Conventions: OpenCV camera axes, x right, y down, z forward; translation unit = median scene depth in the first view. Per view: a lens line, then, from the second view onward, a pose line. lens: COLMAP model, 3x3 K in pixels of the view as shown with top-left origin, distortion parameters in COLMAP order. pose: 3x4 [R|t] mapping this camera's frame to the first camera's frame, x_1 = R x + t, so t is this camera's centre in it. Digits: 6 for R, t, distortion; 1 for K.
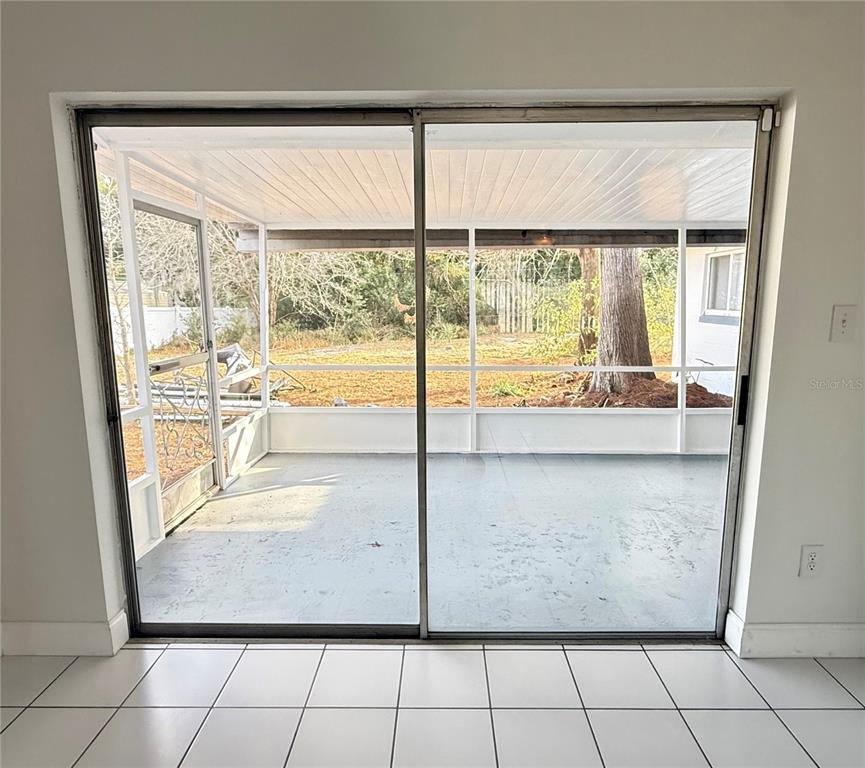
lens RADIAL K [[547.9, 0, 435.4], [0, 547.9, 379.5], [0, 0, 1]] dist [0.001621, 0.001501]
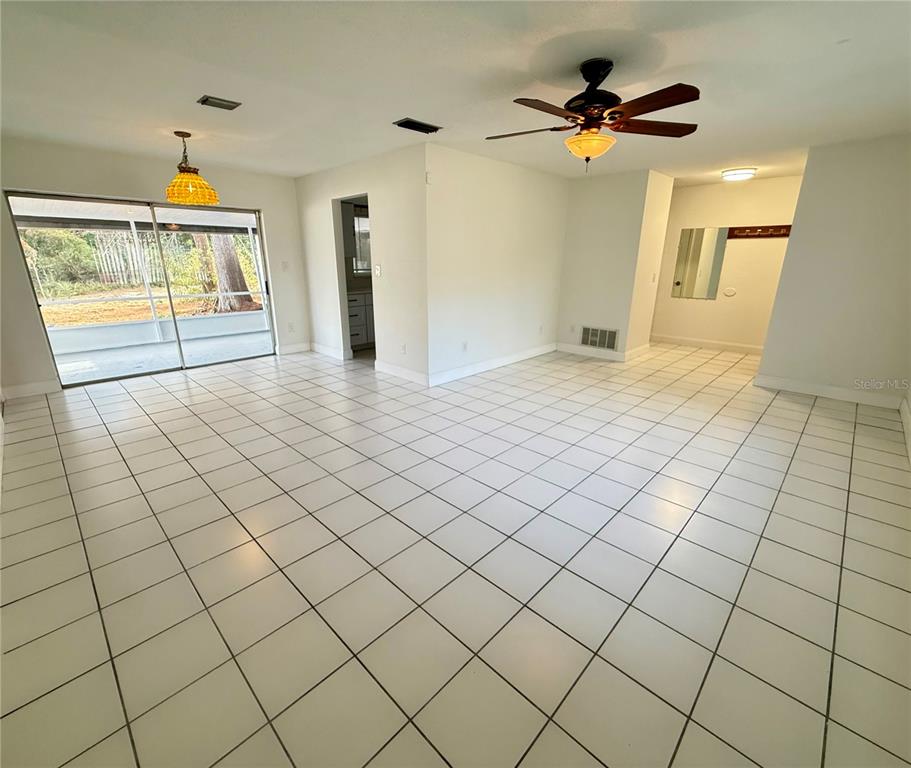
lens RADIAL K [[409.9, 0, 452.6], [0, 409.9, 382.5], [0, 0, 1]] dist [0.005171, 0.000677]
pose [[0.688352, -0.207805, 0.694973, -0.264353], [0.105175, 0.976555, 0.187828, 0.108937], [-0.717711, -0.056198, 0.694070, -0.764201]]
